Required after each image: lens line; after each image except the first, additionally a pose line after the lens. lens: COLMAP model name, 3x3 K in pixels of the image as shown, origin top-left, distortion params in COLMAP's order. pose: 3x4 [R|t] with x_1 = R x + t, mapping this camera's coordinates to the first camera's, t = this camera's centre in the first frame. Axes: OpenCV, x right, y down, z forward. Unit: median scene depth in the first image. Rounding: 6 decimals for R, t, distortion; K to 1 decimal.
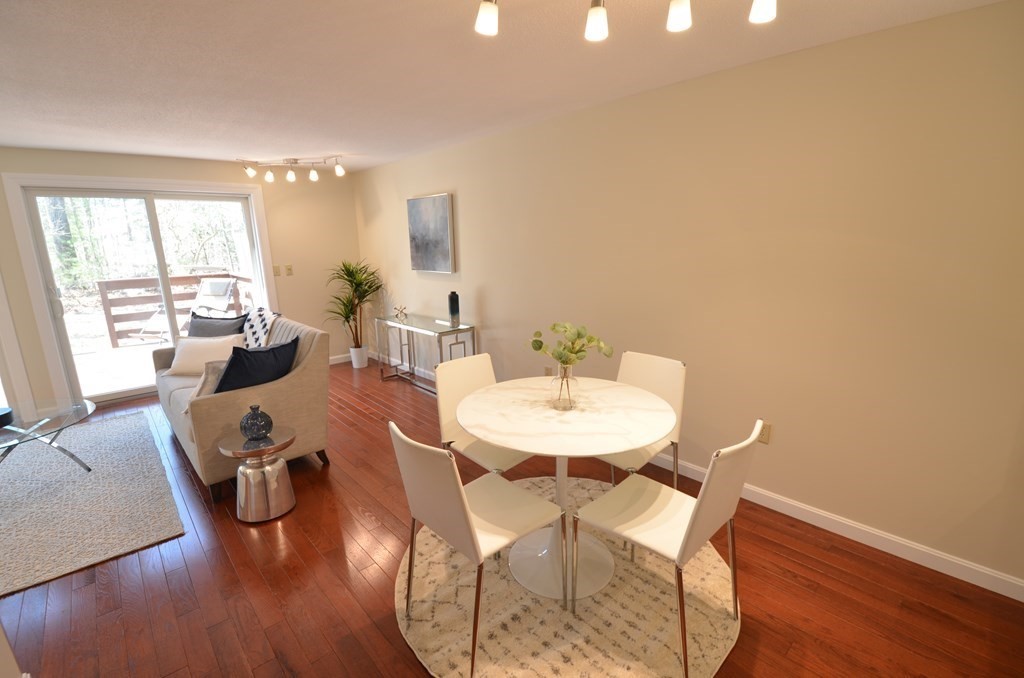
lens RADIAL K [[453.1, 0, 518.7], [0, 453.1, 345.7], [0, 0, 1]] dist [0.000979, -0.013443]
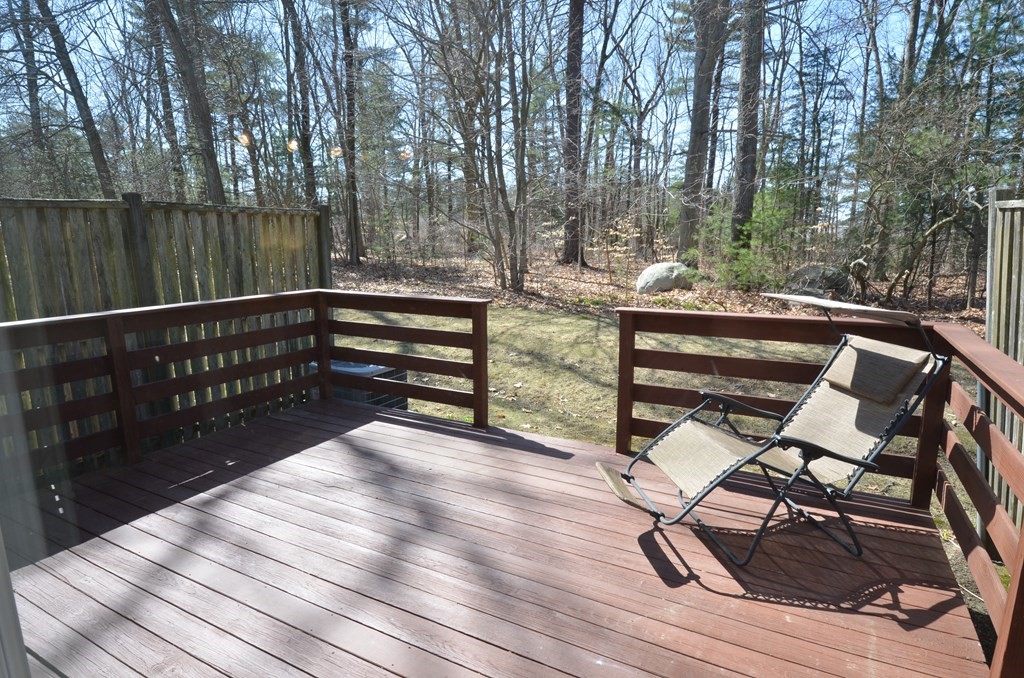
lens RADIAL K [[570.5, 0, 513.0], [0, 570.5, 340.0], [0, 0, 1]] dist [0.003973, -0.000496]
pose [[0.315124, 0.183943, -0.931054, -0.646633], [-0.211584, 0.969963, 0.120017, -0.238850], [0.925164, 0.159176, 0.344578, 1.060941]]
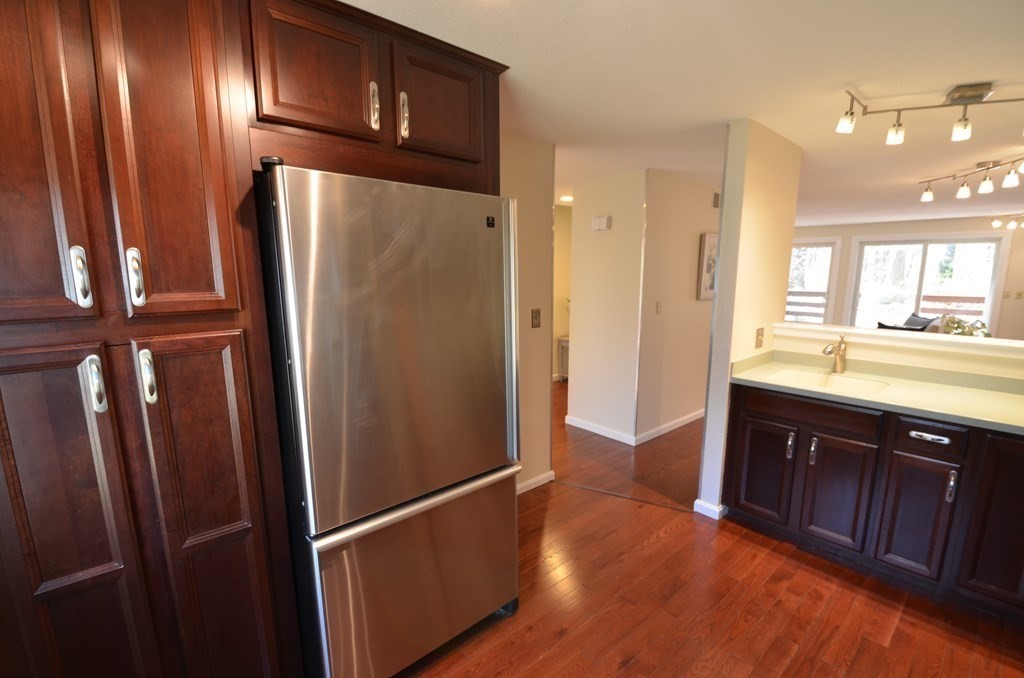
lens RADIAL K [[453.1, 0, 515.8], [0, 453.1, 351.6], [0, 0, 1]] dist [0.000979, -0.013443]
pose [[-0.026279, 0.193739, -0.980701, 0.877532], [-0.223506, 0.955066, 0.194664, 0.064210], [0.974348, 0.224308, 0.018204, -0.397590]]
